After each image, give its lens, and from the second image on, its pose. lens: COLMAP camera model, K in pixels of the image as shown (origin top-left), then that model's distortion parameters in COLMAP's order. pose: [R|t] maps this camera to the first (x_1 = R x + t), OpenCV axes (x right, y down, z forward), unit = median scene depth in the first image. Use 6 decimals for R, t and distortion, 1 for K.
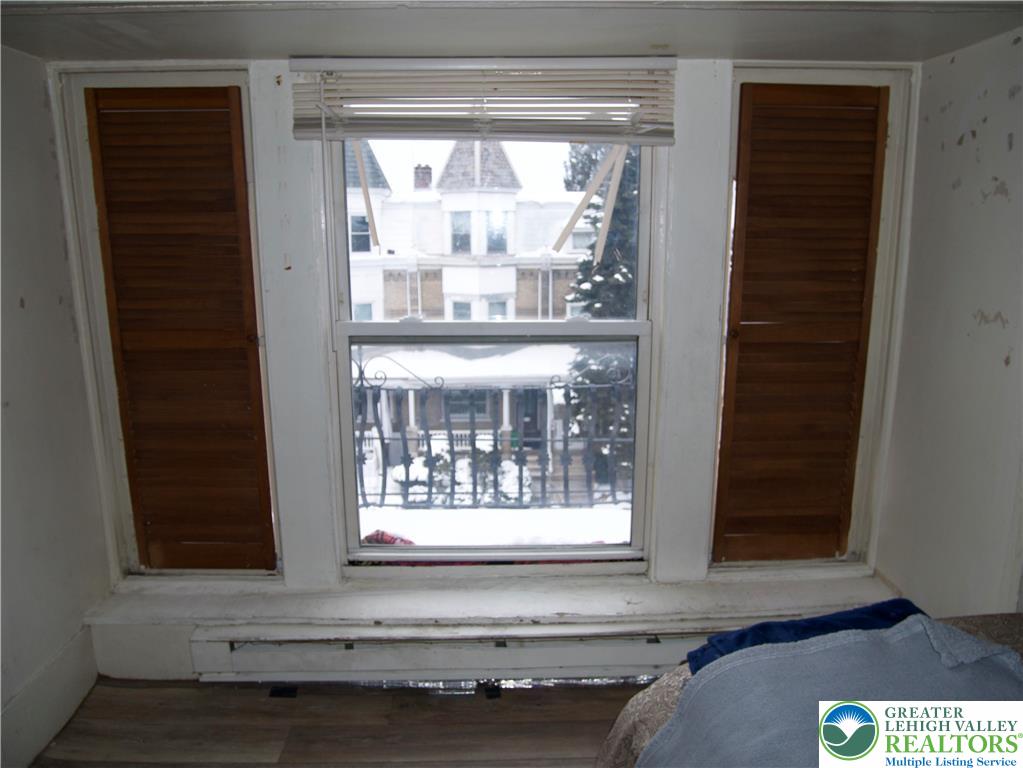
lens RADIAL K [[731.0, 0, 513.2], [0, 731.0, 385.7], [0, 0, 1]] dist [-0.057442, 0.010402]
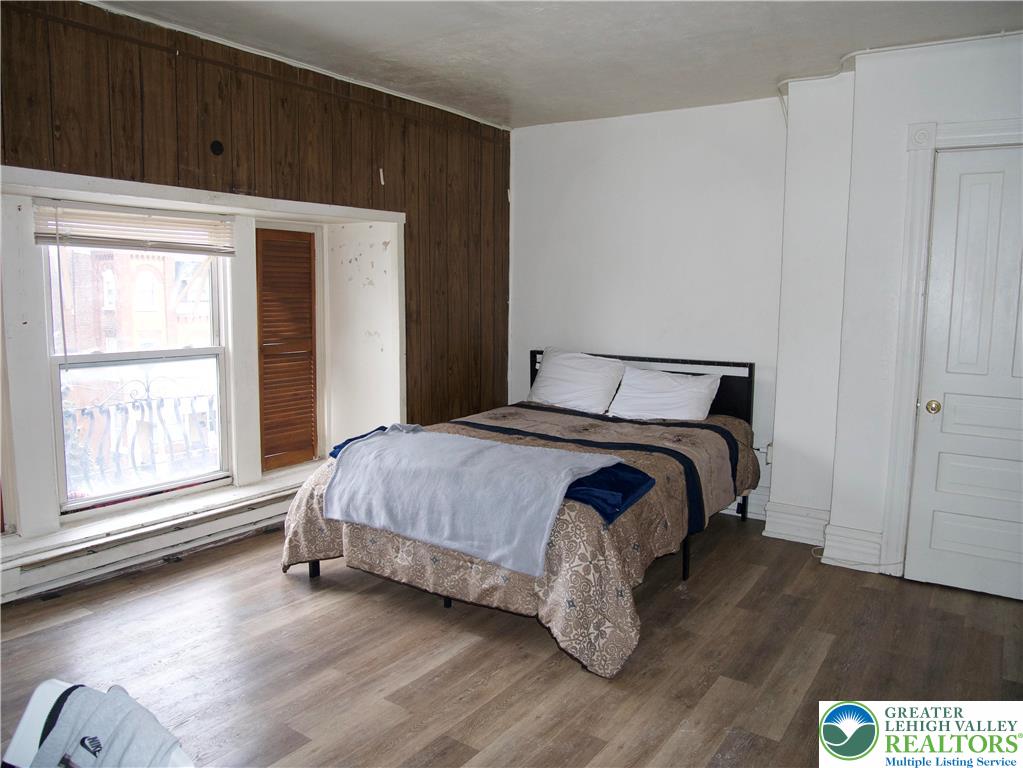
lens RADIAL K [[731.0, 0, 512.2], [0, 731.0, 383.4], [0, 0, 1]] dist [-0.057442, 0.010402]
pose [[0.596904, -0.090055, 0.797243, -0.904835], [0.148215, 0.988955, 0.000740, 0.122167], [-0.788504, 0.117722, 0.603658, -0.749391]]
